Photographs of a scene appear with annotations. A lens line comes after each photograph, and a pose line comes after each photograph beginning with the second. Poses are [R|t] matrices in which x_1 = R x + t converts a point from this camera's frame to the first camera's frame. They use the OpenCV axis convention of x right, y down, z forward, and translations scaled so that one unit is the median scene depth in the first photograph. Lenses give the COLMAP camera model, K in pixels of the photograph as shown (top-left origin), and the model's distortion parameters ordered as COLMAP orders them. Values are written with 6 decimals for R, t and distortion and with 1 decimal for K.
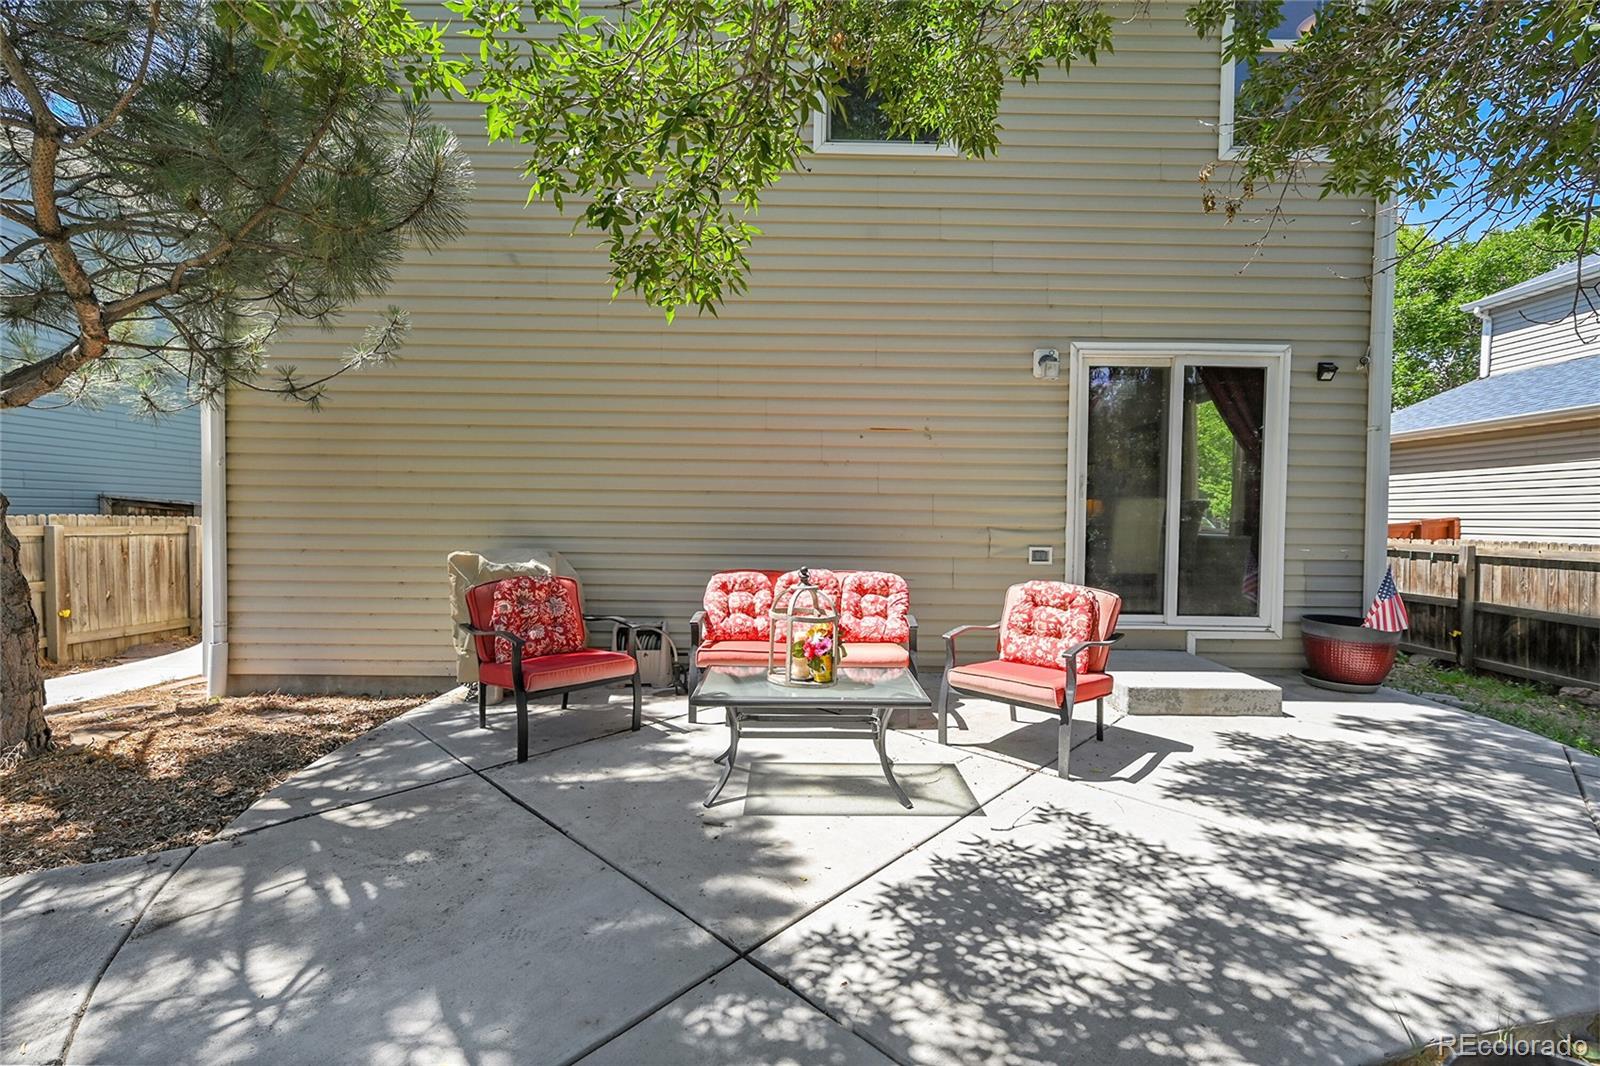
lens RADIAL K [[696.5, 0, 792.2], [0, 696.5, 530.0], [0, 0, 1]] dist [0.001288, -0.000395]
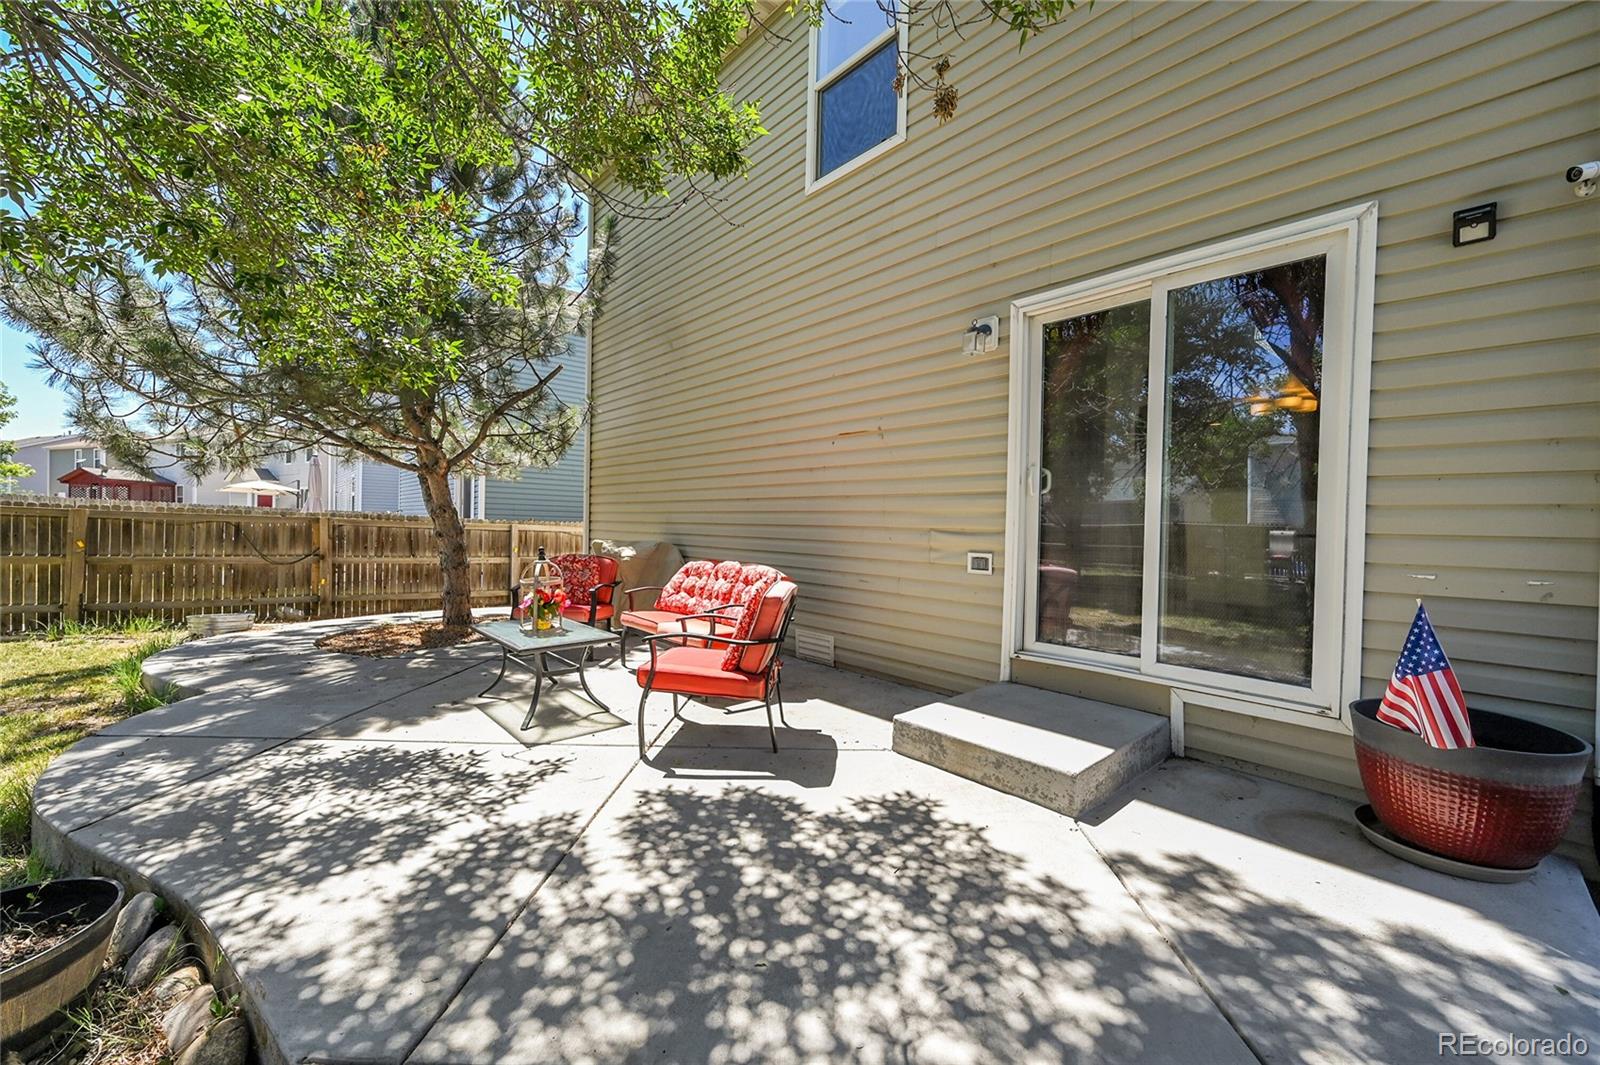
lens RADIAL K [[628.8, 0, 803.7], [0, 628.8, 529.7], [0, 0, 1]] dist [-0.000045, -0.000252]
pose [[0.657017, 0.008181, -0.753832, 1.350778], [-0.027071, 0.999552, -0.012746, 0.020380], [0.753390, 0.028781, 0.656944, 0.581776]]
